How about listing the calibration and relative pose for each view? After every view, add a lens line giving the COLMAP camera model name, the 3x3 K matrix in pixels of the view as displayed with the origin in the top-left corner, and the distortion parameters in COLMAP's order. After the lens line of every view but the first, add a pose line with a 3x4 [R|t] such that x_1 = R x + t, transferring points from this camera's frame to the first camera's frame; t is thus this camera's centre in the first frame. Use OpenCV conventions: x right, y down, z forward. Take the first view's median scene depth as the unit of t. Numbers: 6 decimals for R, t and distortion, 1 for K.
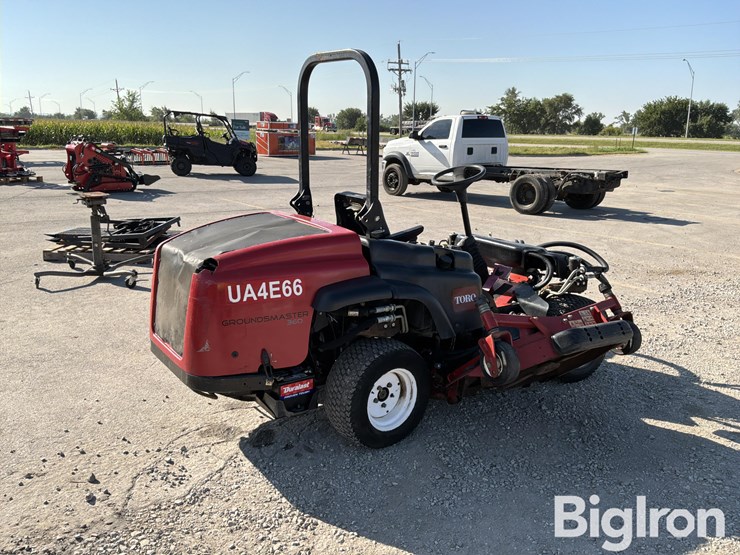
lens RADIAL K [[608.6, 0, 370.0], [0, 608.6, 277.5], [0, 0, 1]] dist [0.122725, -0.257189]
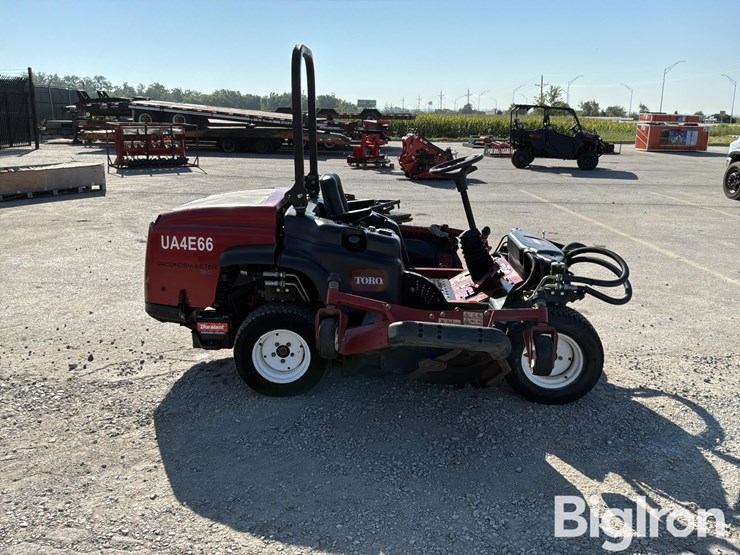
lens RADIAL K [[608.6, 0, 370.0], [0, 608.6, 277.5], [0, 0, 1]] dist [0.122725, -0.257189]
pose [[0.798055, 0.144331, -0.585044, 0.783303], [-0.139282, 0.988783, 0.053941, -0.026489], [0.586266, 0.038438, 0.809206, 0.175046]]
